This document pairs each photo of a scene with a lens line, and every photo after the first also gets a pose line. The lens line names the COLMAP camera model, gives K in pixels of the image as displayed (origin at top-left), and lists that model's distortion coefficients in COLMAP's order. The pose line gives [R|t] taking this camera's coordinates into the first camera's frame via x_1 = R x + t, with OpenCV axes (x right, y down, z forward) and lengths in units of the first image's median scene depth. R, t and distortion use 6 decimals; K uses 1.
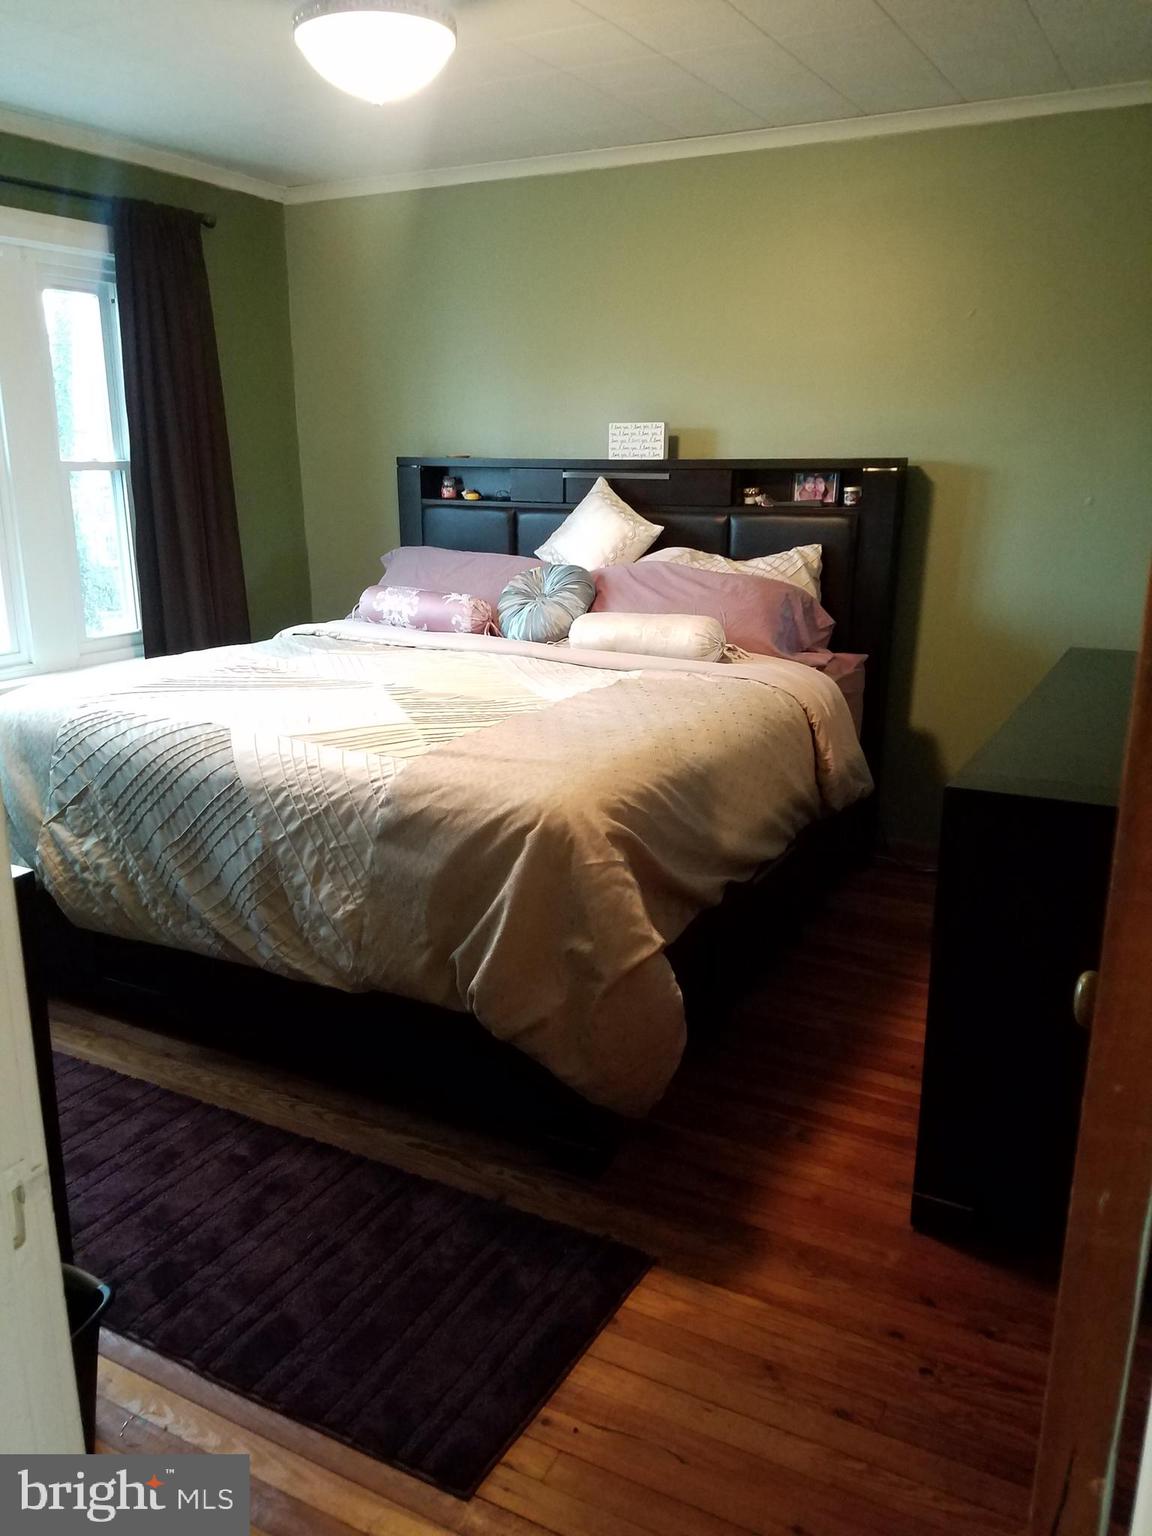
lens RADIAL K [[1197.0, 0, 585.3], [0, 1197.0, 760.8], [0, 0, 1]] dist [0.259998, -0.526863]
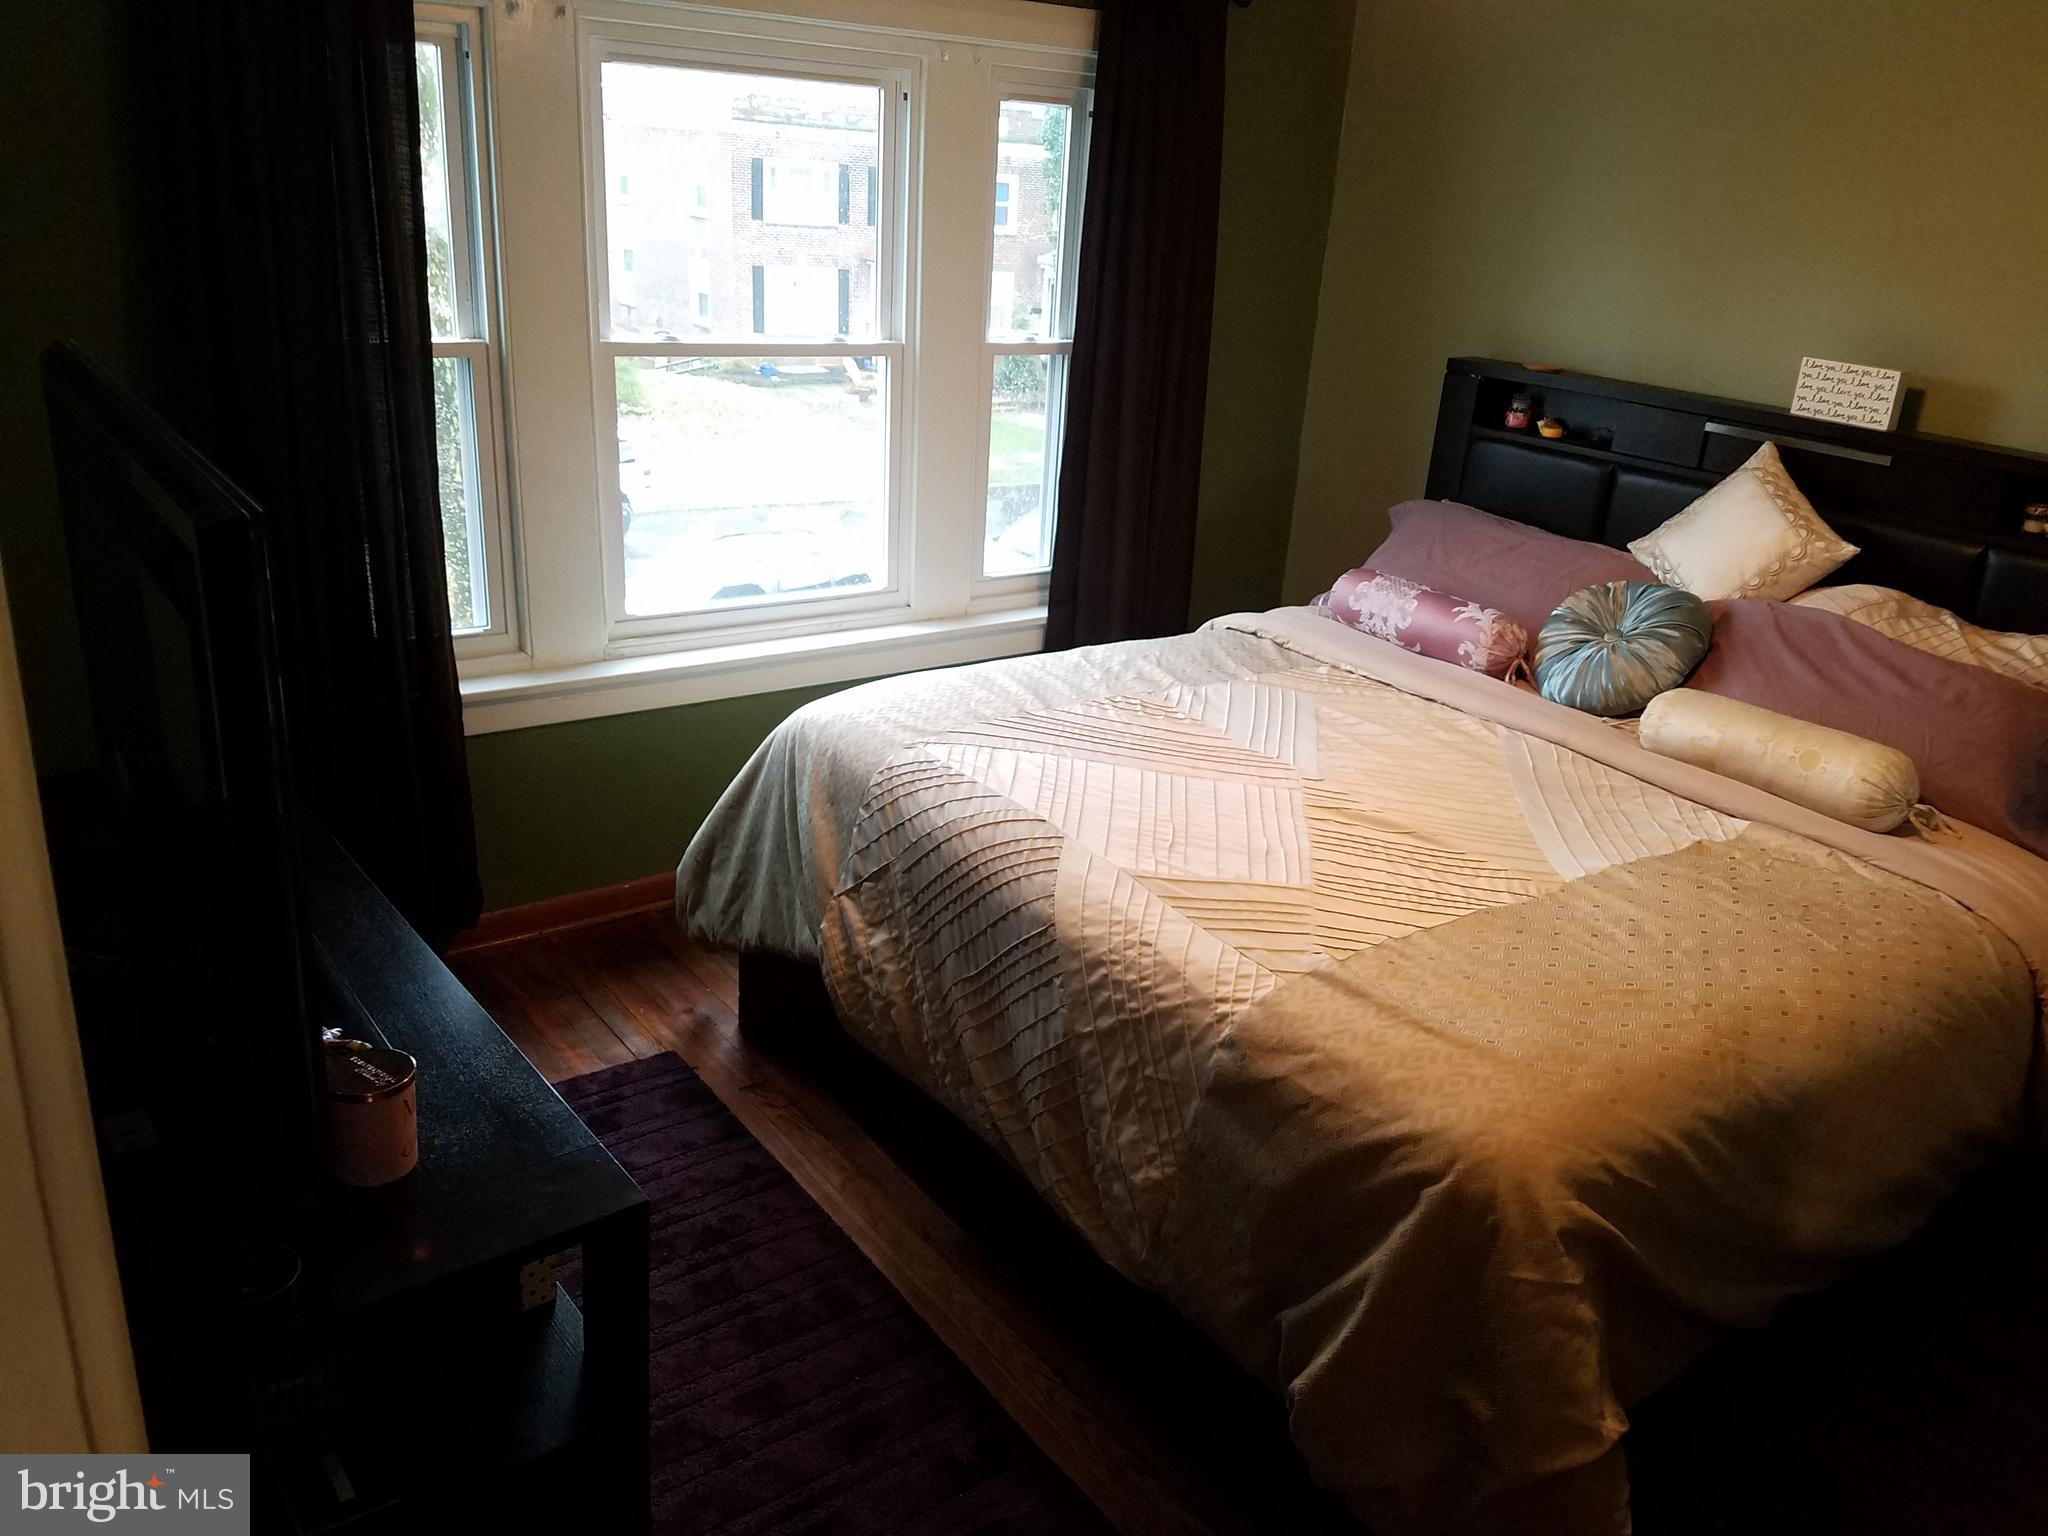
lens RADIAL K [[1596.1, 0, 1022.4], [0, 1596.1, 778.5], [0, 0, 1]] dist [0.259998, -0.526863]
pose [[0.903482, 0.205475, -0.376165, 0.030466], [-0.166731, 0.976965, 0.133195, -0.180578], [0.394868, -0.057621, 0.916929, 0.136015]]
